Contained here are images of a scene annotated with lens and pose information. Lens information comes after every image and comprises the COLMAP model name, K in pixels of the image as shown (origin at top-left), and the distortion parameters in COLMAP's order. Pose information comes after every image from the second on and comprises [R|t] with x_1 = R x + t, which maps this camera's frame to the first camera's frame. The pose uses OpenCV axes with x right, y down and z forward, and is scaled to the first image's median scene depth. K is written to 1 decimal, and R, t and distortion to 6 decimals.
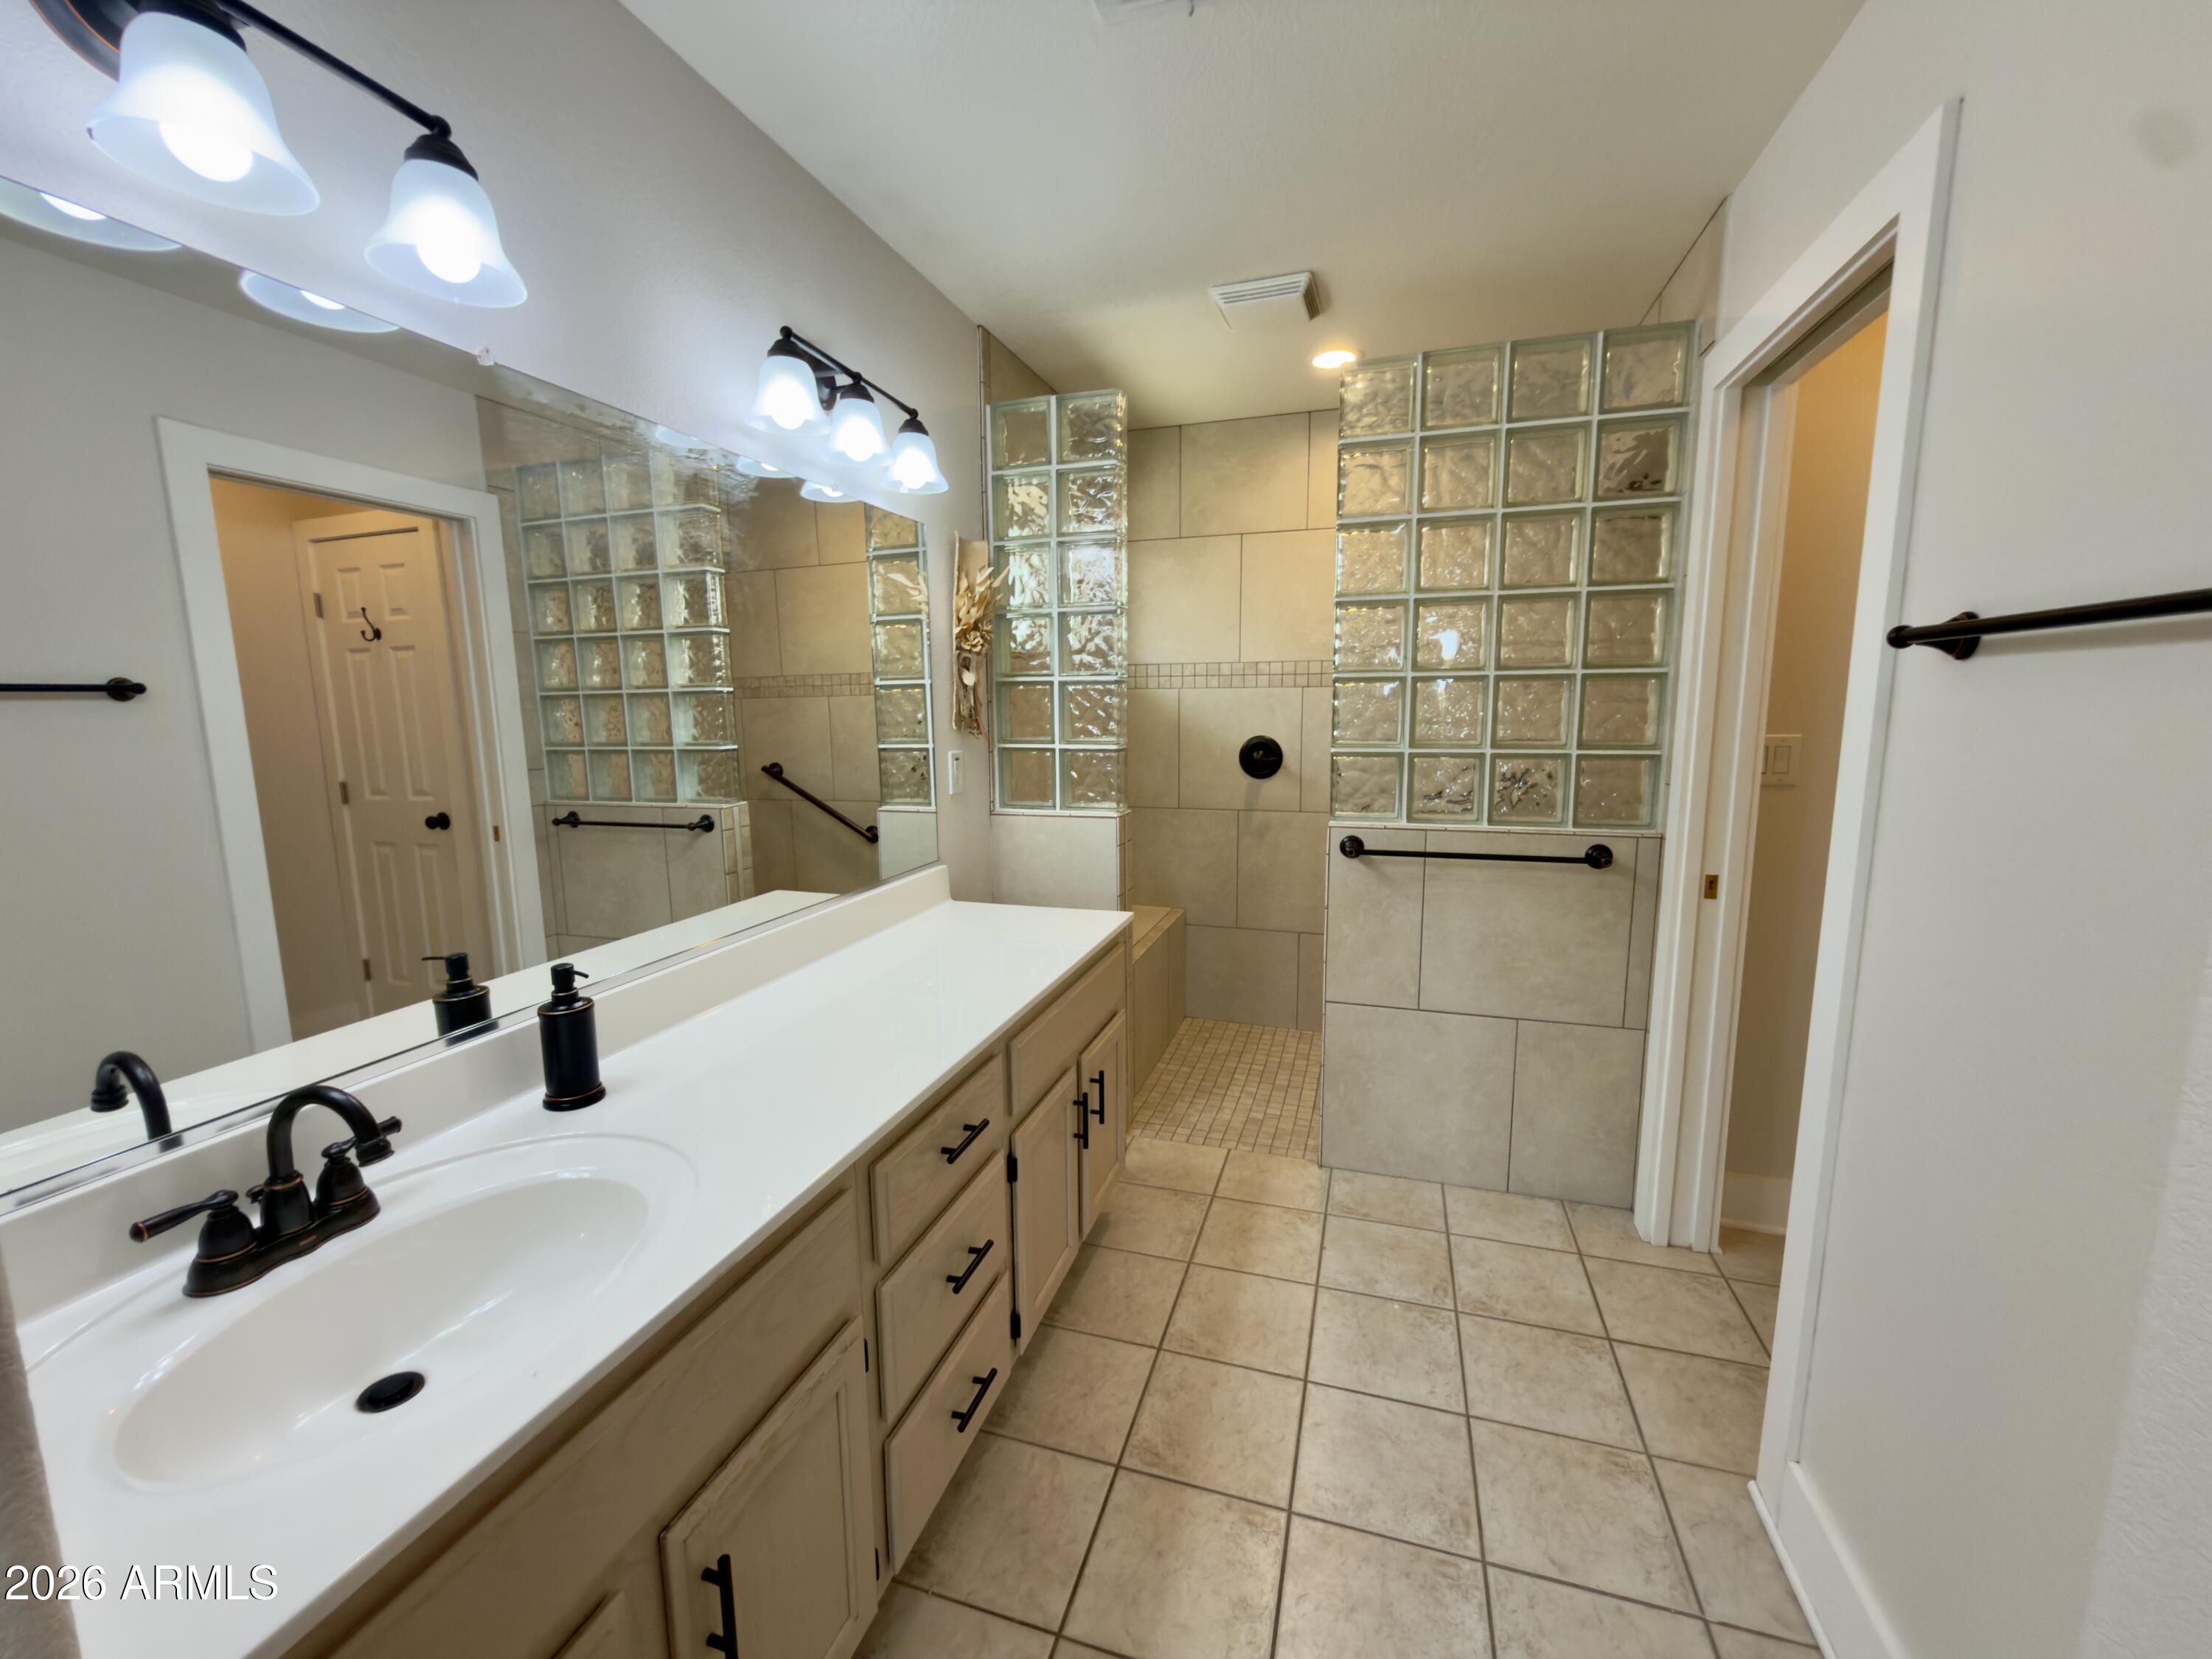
lens RADIAL K [[888.4, 0, 1101.0], [0, 888.4, 825.1], [0, 0, 1]] dist [-0.001206, -0.000014]
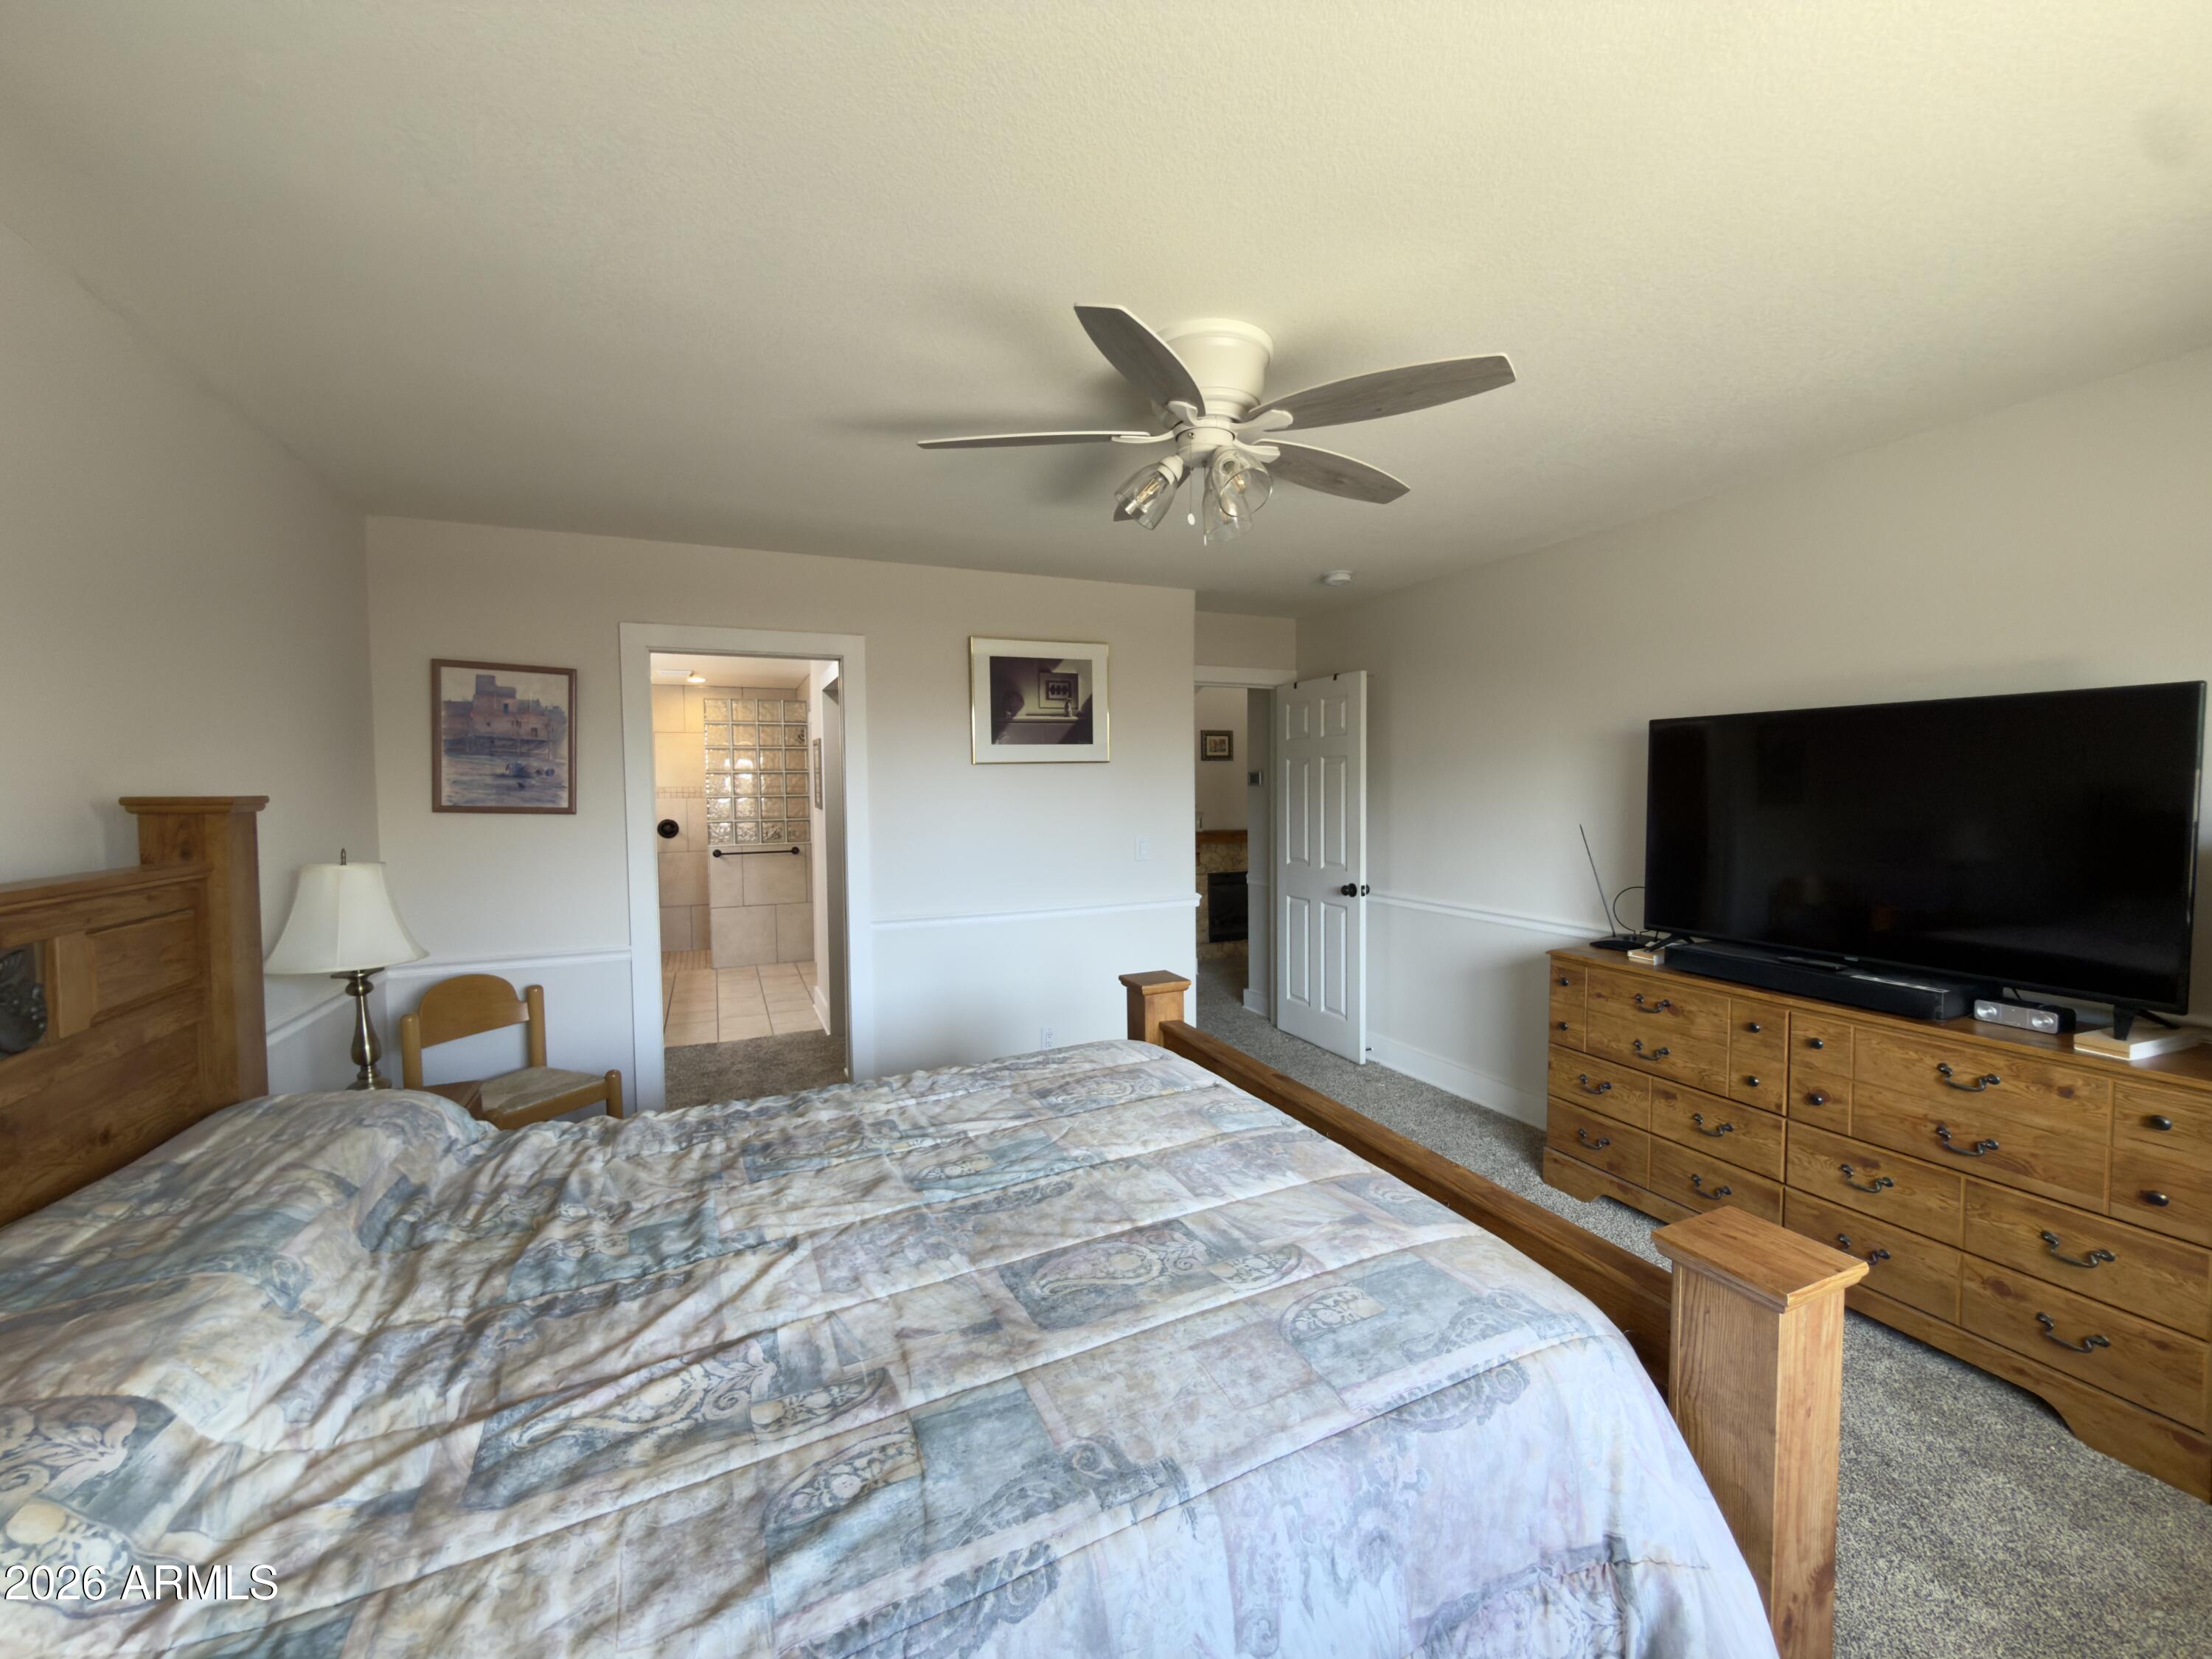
lens RADIAL K [[888.4, 0, 1092.6], [0, 888.4, 835.4], [0, 0, 1]] dist [-0.001206, -0.000014]
pose [[0.754737, -0.031963, 0.655249, -0.741608], [0.093075, 0.993926, -0.058722, 0.265410], [-0.649392, 0.105307, 0.753127, -2.138309]]
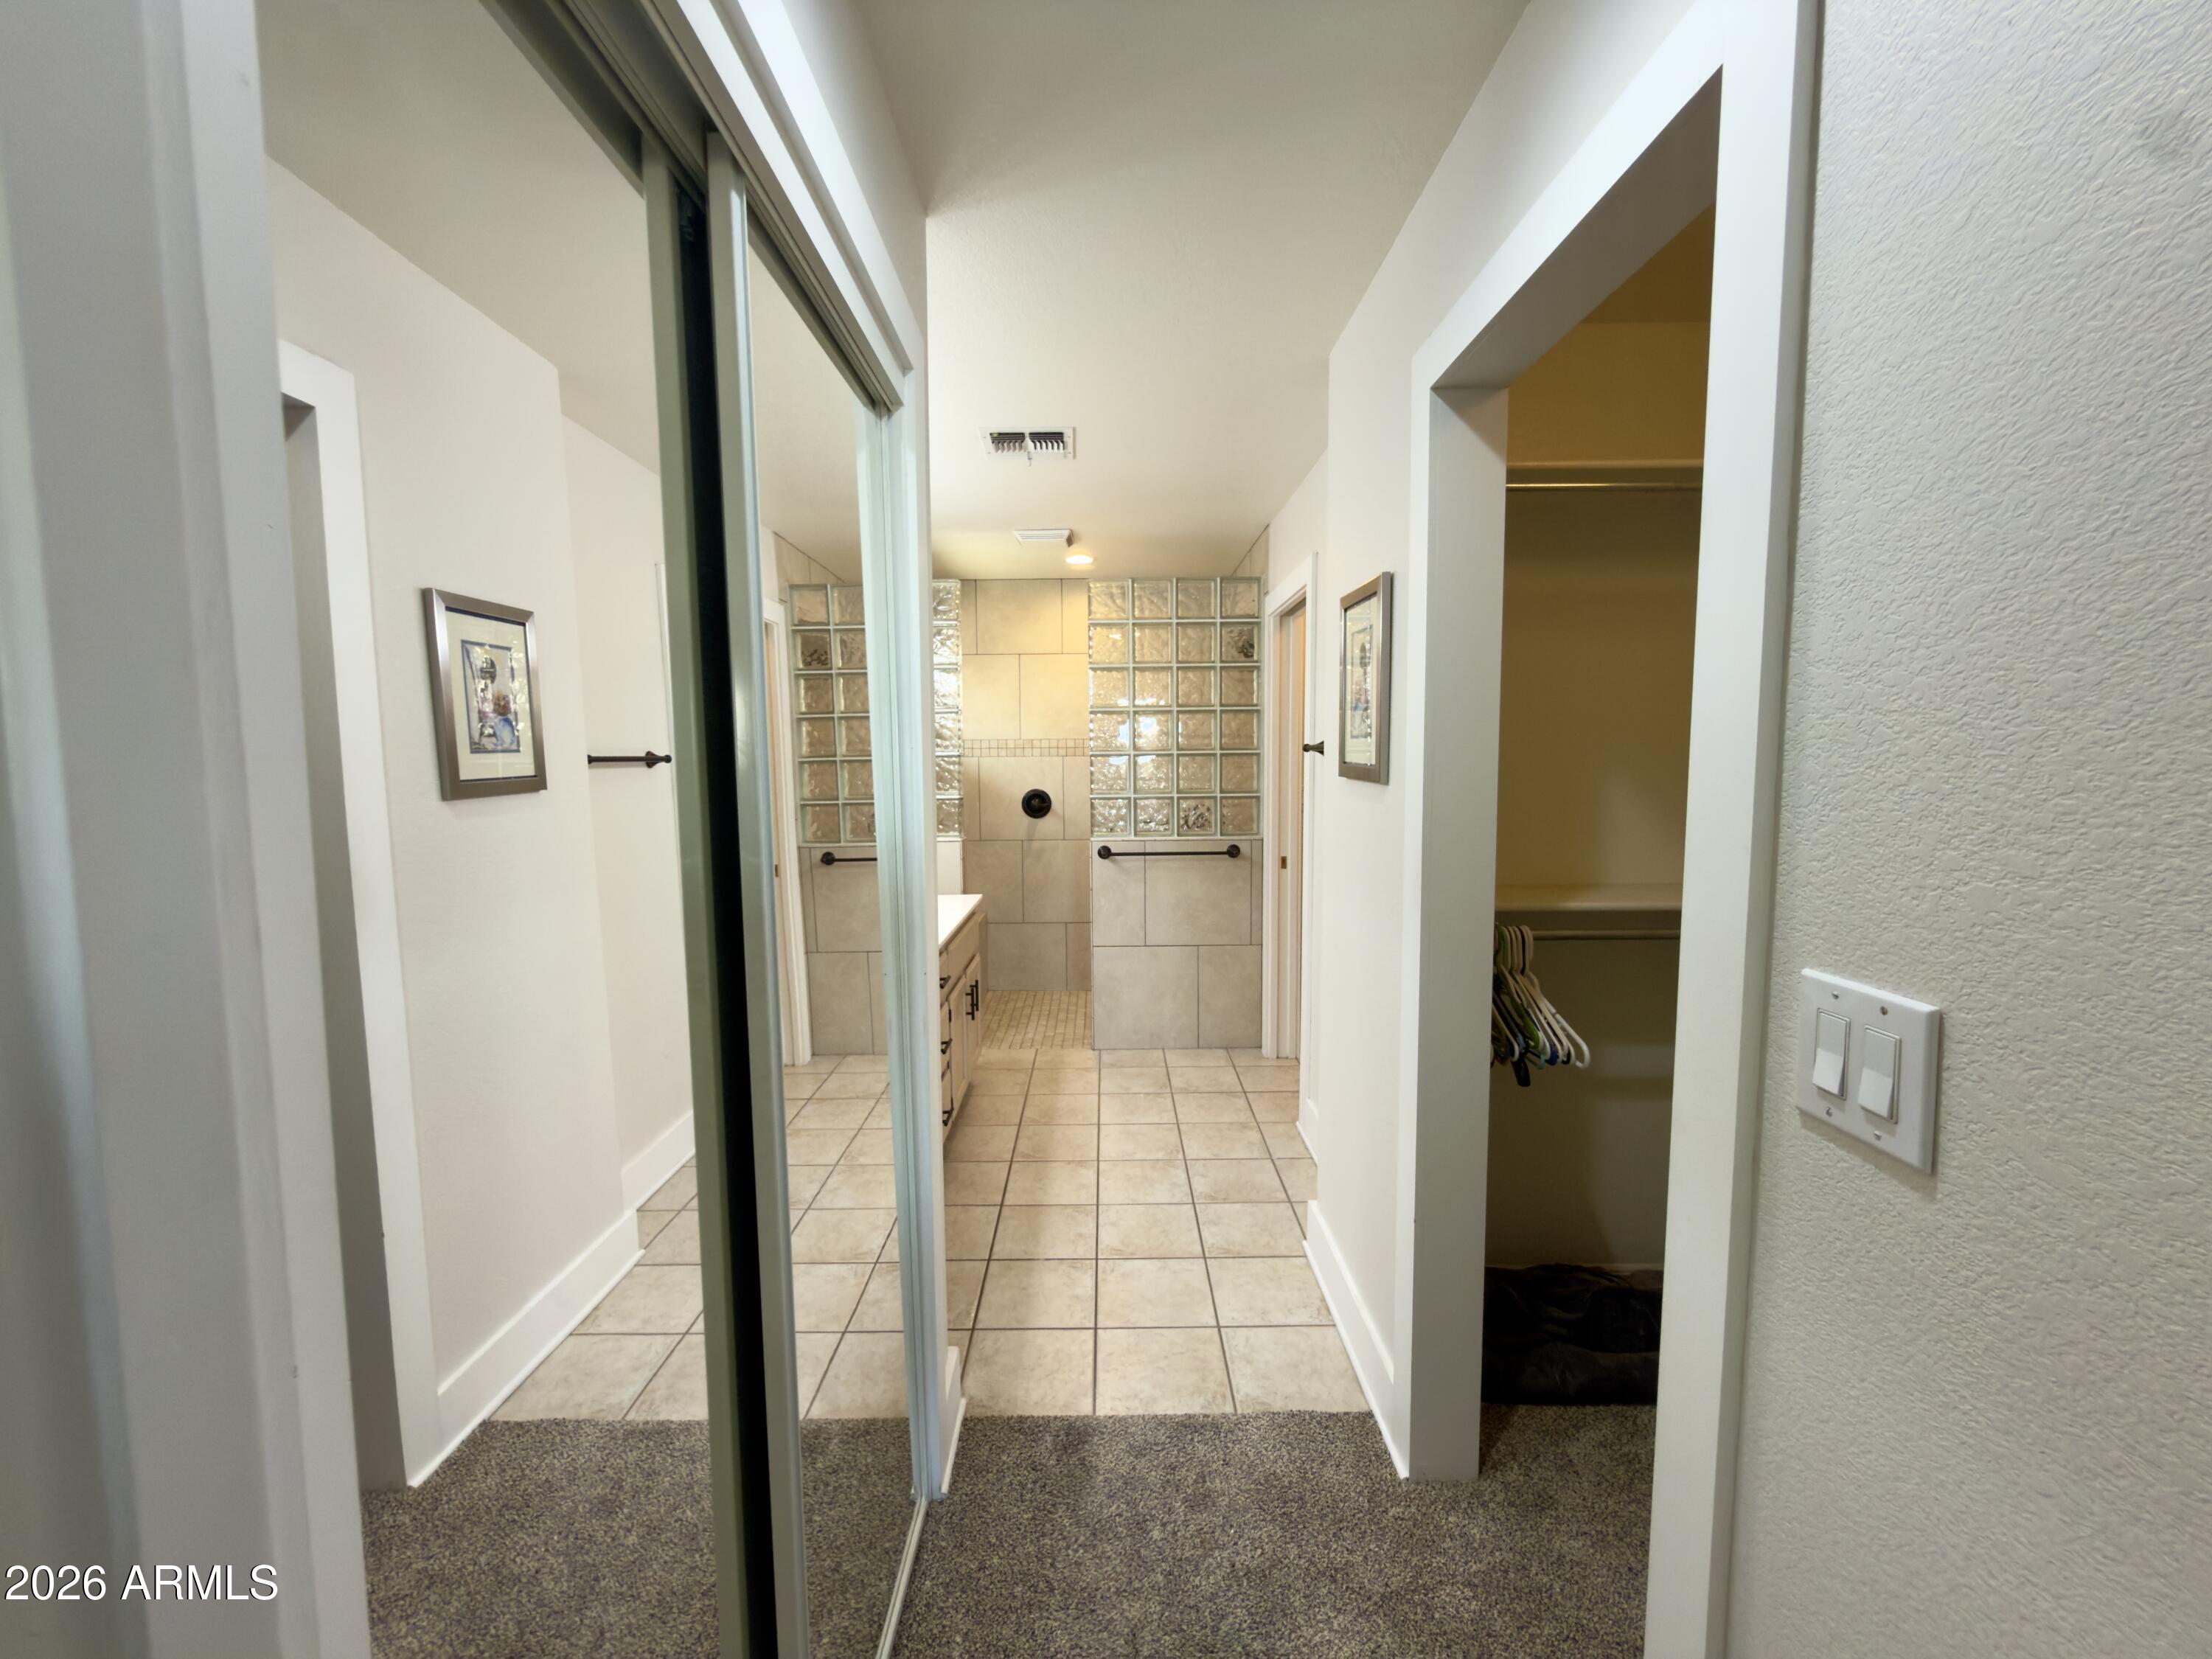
lens RADIAL K [[888.4, 0, 1103.4], [0, 888.4, 827.6], [0, 0, 1]] dist [-0.001206, -0.000014]
pose [[0.952616, -0.024453, 0.303190, -0.245711], [0.042694, 0.997645, -0.053684, 0.071305], [-0.301163, 0.064085, 0.951417, -0.652642]]
